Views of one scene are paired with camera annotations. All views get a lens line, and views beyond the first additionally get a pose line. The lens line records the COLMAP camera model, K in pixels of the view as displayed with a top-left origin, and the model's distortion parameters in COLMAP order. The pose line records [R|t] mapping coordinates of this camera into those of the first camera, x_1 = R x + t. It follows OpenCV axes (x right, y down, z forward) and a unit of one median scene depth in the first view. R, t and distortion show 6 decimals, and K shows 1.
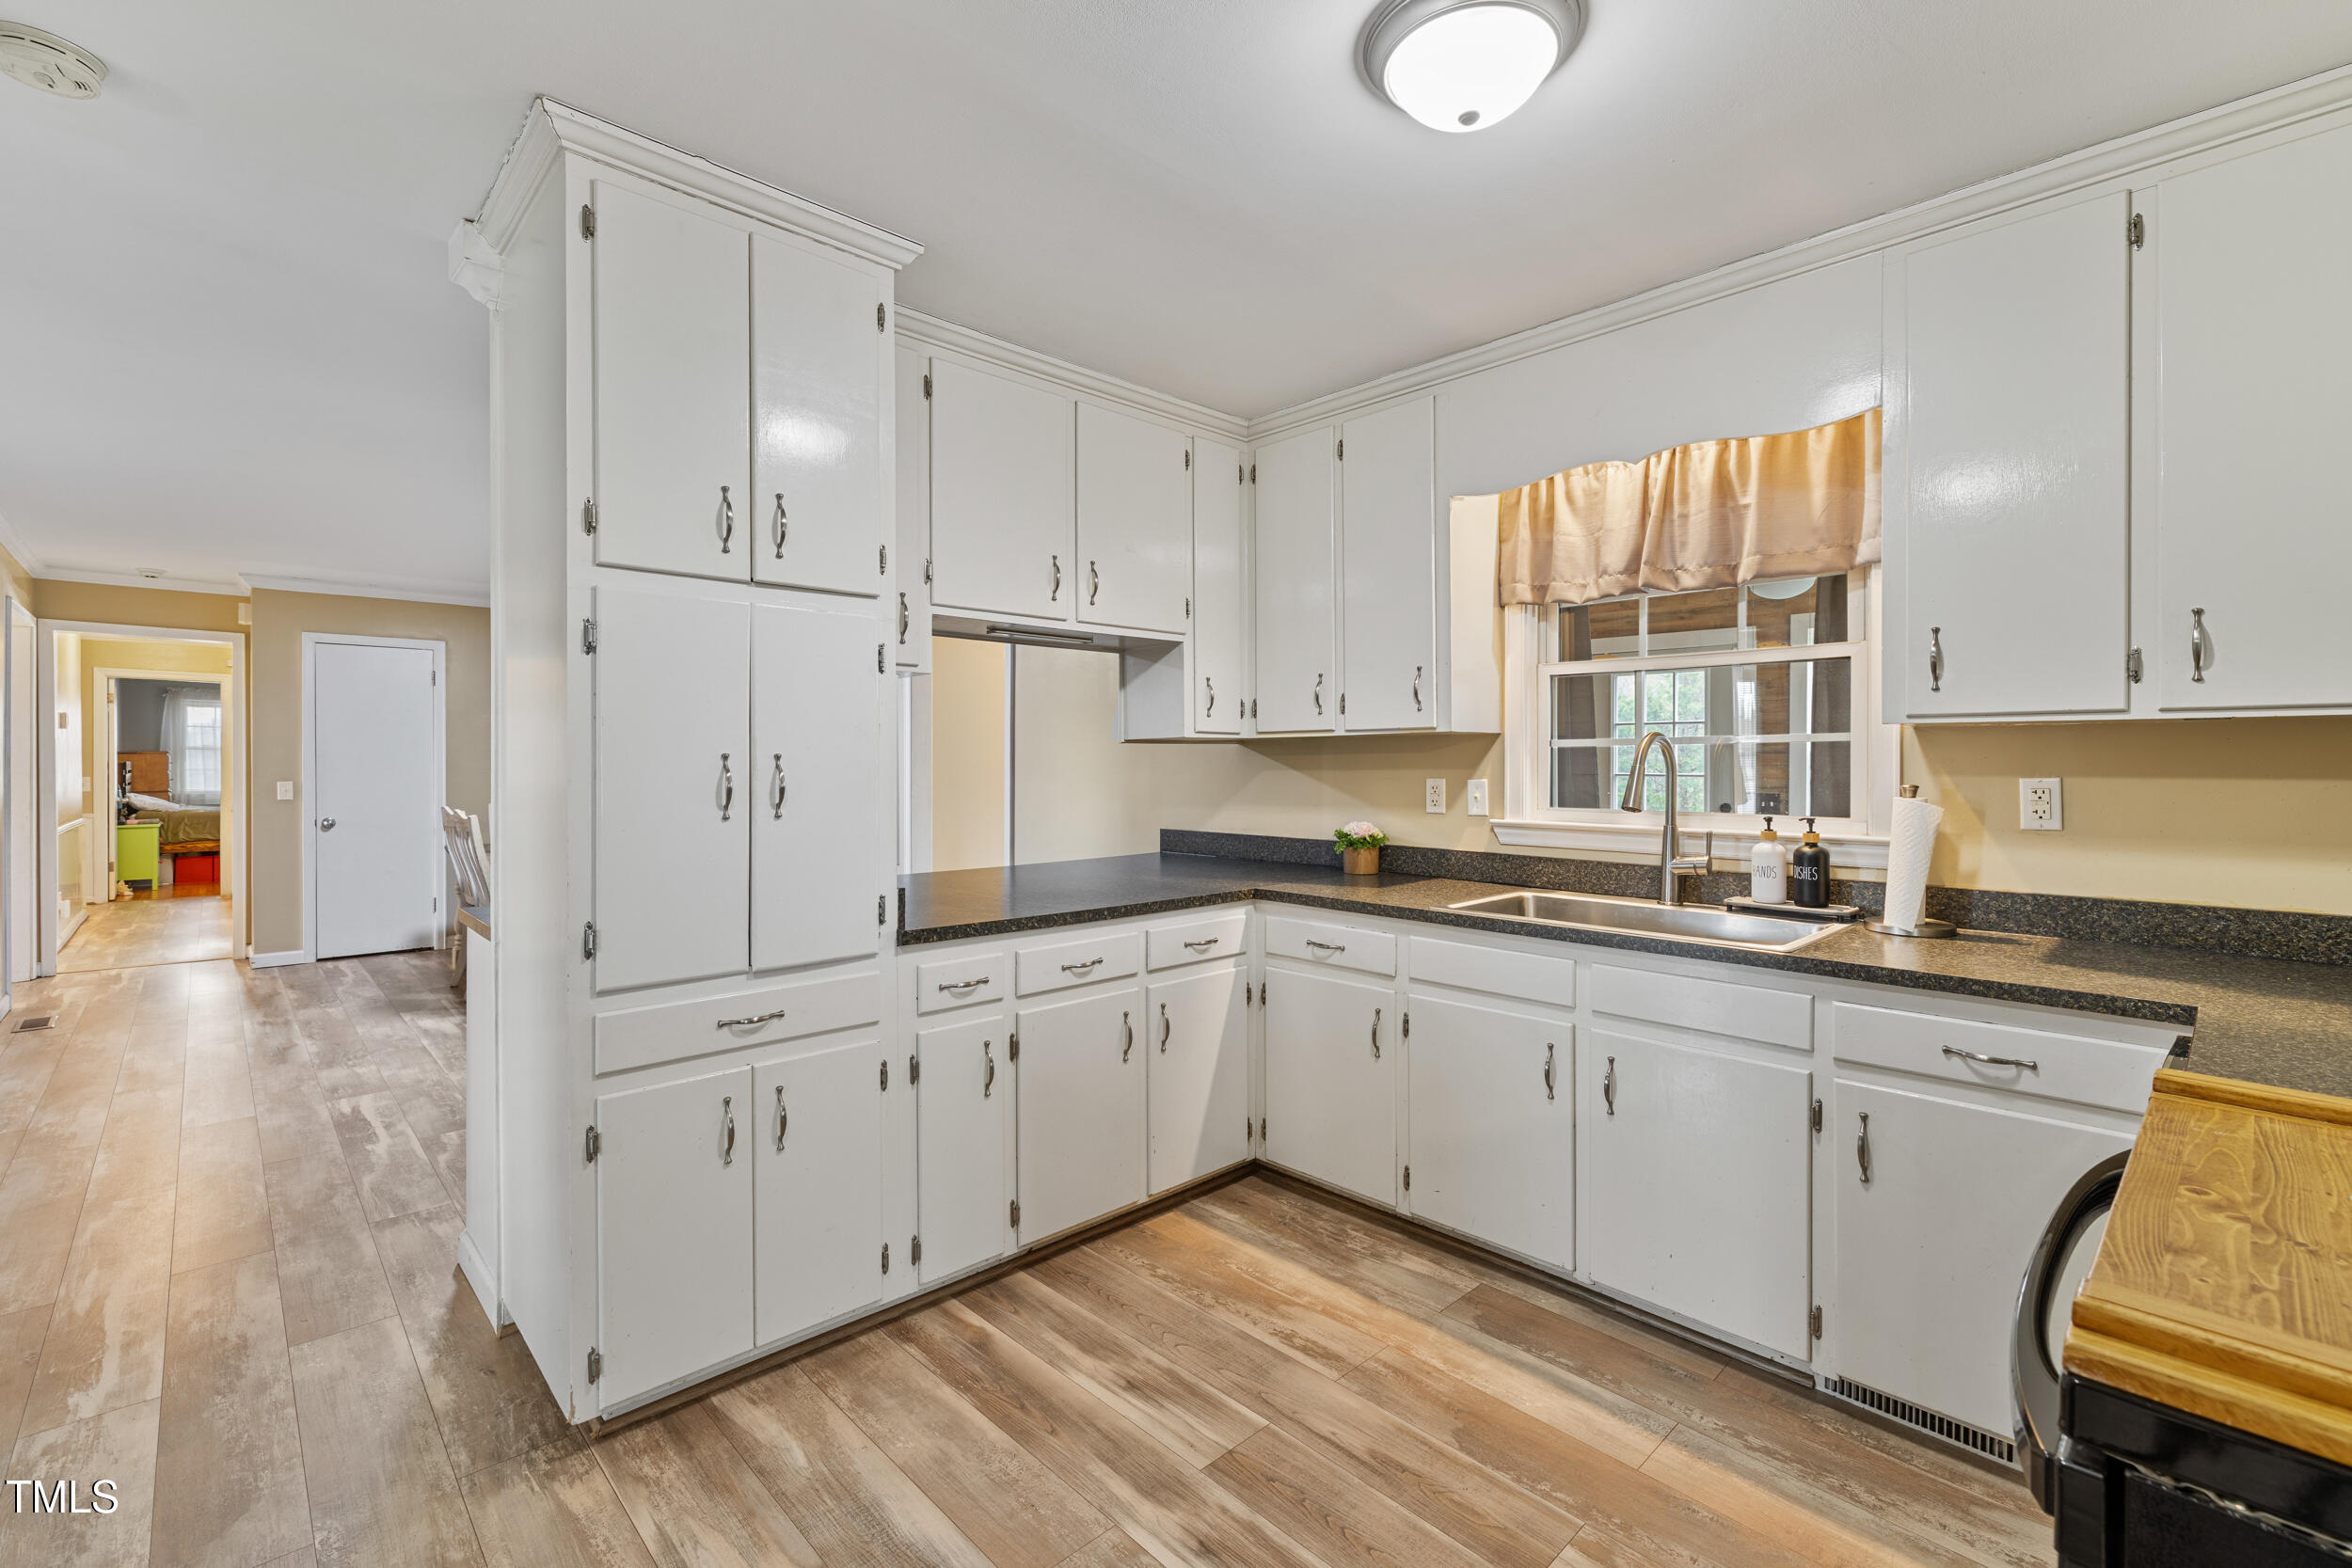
lens RADIAL K [[1020.3, 0, 1174.1], [0, 1020.3, 763.9], [0, 0, 1]] dist [0.000443, 0.000953]
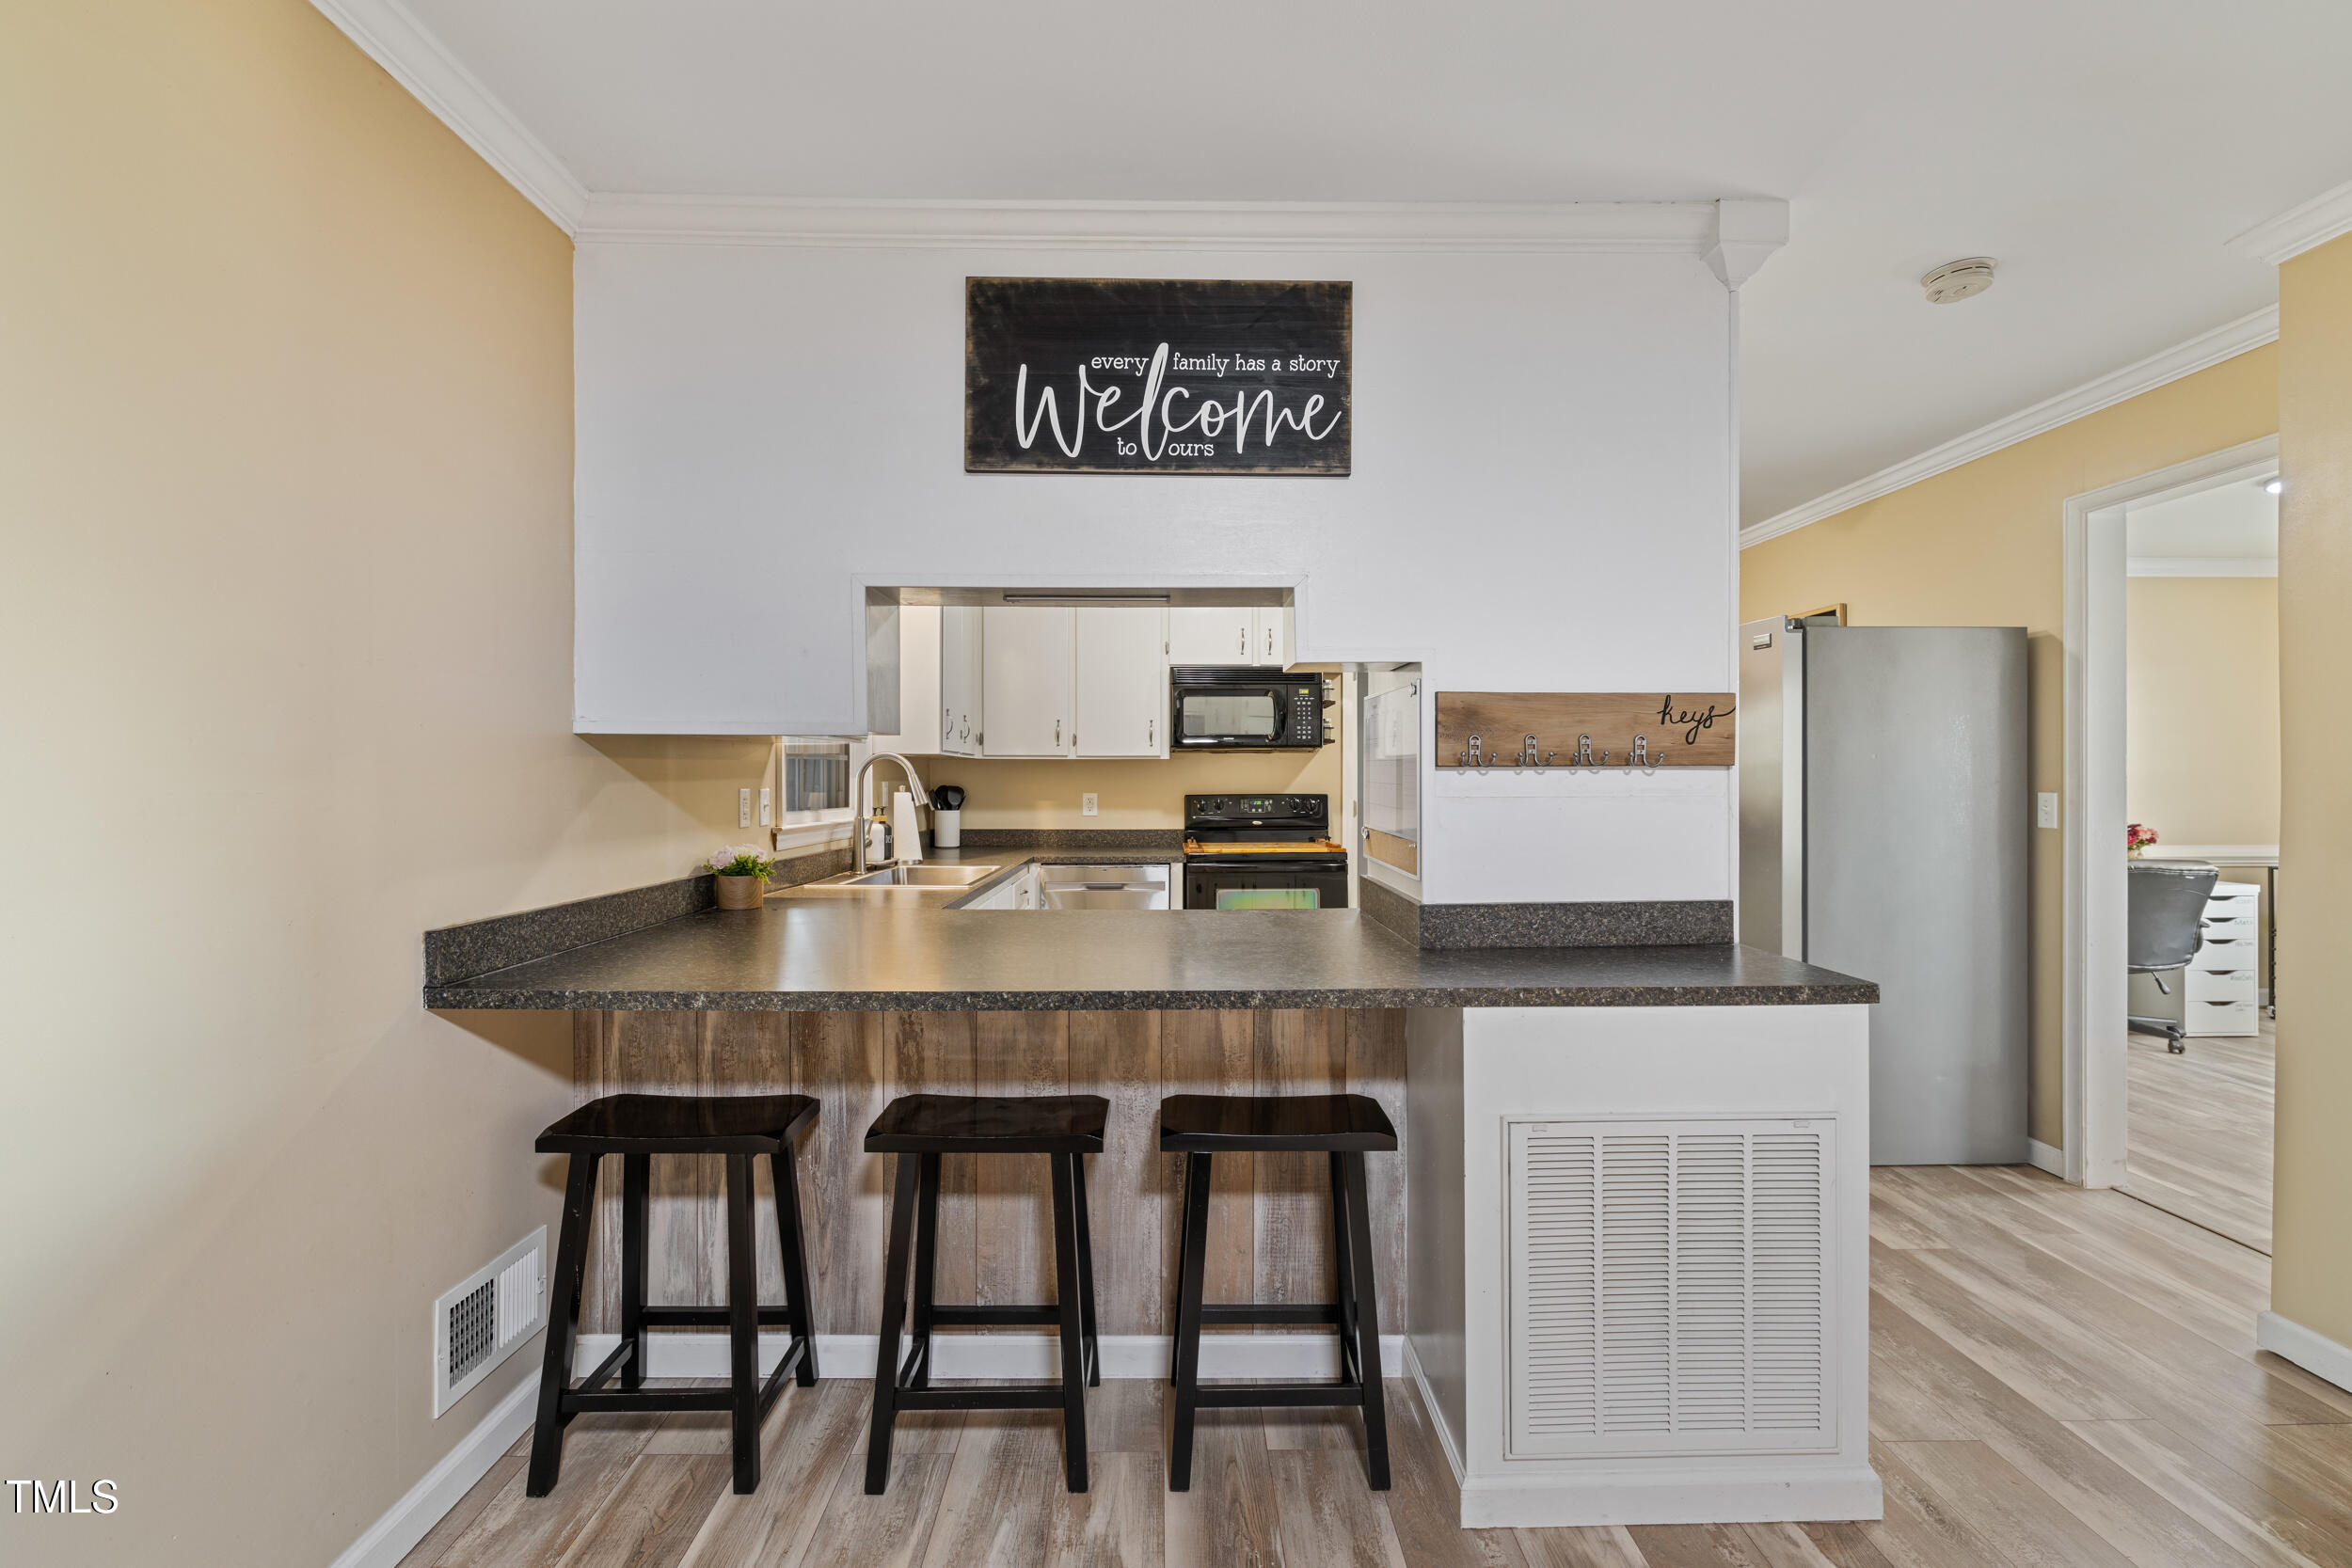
lens RADIAL K [[1020.3, 0, 1181.5], [0, 1020.3, 776.5], [0, 0, 1]] dist [0.000443, 0.000953]
pose [[-0.739537, 0.000921, 0.673115, -0.806528], [-0.000873, 0.999997, -0.002328, 0.006651], [-0.673116, -0.002309, -0.739534, 1.786918]]
